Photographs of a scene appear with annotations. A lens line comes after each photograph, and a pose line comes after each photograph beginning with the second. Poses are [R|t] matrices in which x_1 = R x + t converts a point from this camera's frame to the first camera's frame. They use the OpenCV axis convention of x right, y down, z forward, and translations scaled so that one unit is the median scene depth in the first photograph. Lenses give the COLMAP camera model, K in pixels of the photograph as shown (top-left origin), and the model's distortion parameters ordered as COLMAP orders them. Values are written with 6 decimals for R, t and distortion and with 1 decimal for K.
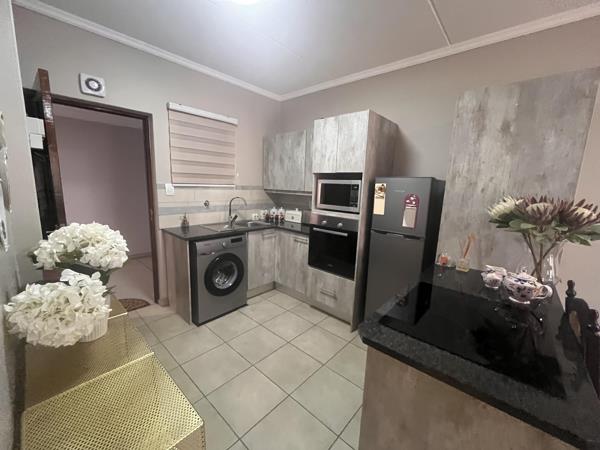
lens RADIAL K [[242.5, 0, 298.5], [0, 242.5, 224.1], [0, 0, 1]] dist [-0.001862, -0.001273]
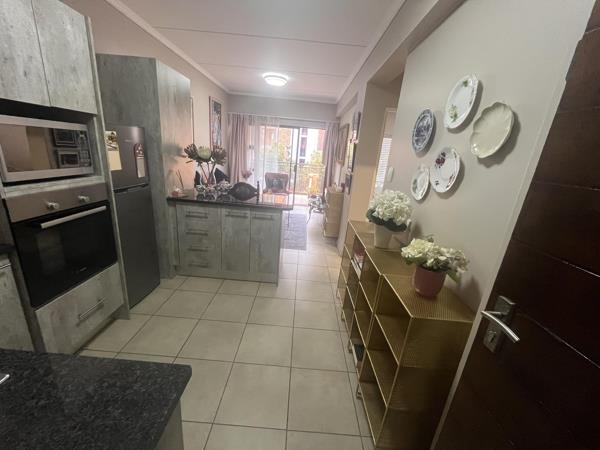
lens RADIAL K [[242.5, 0, 300.0], [0, 242.5, 224.1], [0, 0, 1]] dist [-0.001862, -0.001273]
pose [[-0.653201, -0.307624, 0.691878, -0.631125], [0.012922, 0.909090, 0.416400, -0.185997], [-0.757074, 0.280933, -0.589844, 0.944185]]
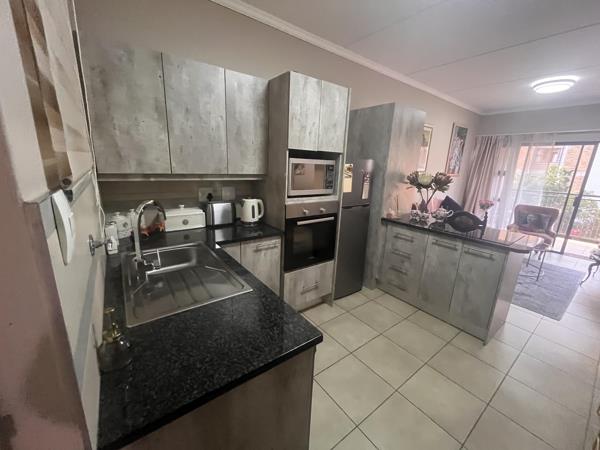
lens RADIAL K [[242.5, 0, 300.1], [0, 242.5, 224.6], [0, 0, 1]] dist [-0.001862, -0.001273]
pose [[0.189767, -0.269650, 0.944075, -0.705957], [0.126585, 0.960241, 0.248823, -0.178576], [-0.973635, 0.072287, 0.216356, 0.870910]]
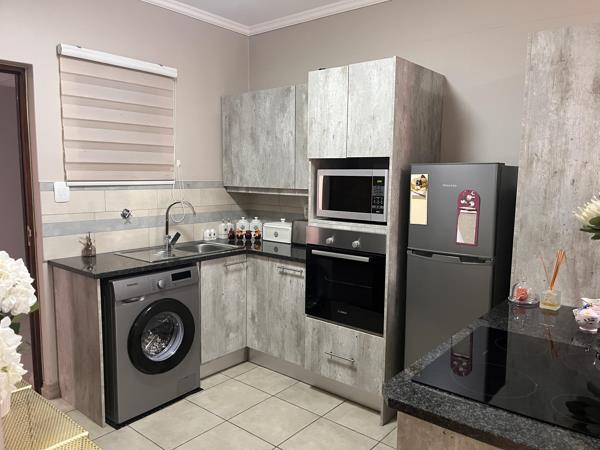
lens RADIAL K [[455.5, 0, 302.8], [0, 455.5, 227.7], [0, 0, 1]] dist [0.040288, -0.030031]
pose [[0.998663, -0.028925, 0.042841, -0.008641], [0.030766, 0.998604, -0.042946, 0.007840], [-0.041539, 0.044207, 0.998158, -0.121731]]
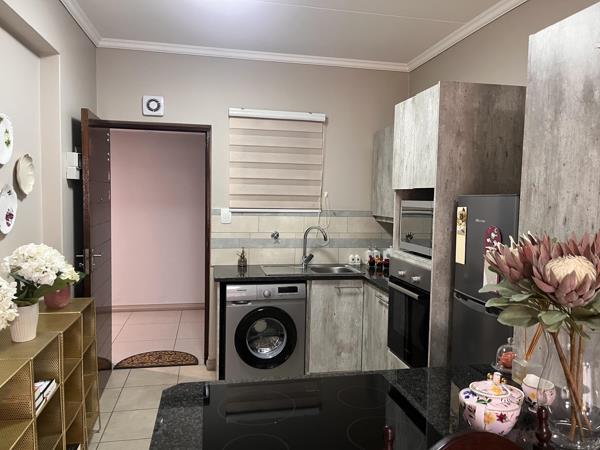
lens RADIAL K [[454.6, 0, 303.3], [0, 454.6, 225.8], [0, 0, 1]] dist [0.043020, 0.001551]
pose [[0.806401, 0.017298, -0.591116, 0.577096], [-0.087291, 0.992105, -0.090049, -0.001025], [0.584892, 0.124214, 0.801544, -0.025610]]
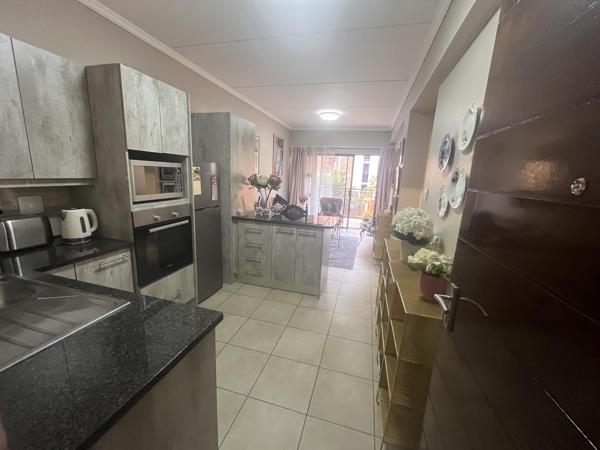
lens RADIAL K [[242.5, 0, 300.7], [0, 242.5, 224.5], [0, 0, 1]] dist [-0.001862, -0.001273]
pose [[-0.449597, -0.241441, 0.859982, -0.785196], [0.079467, 0.948147, 0.307739, -0.192973], [-0.889690, 0.206698, -0.407097, 0.941251]]
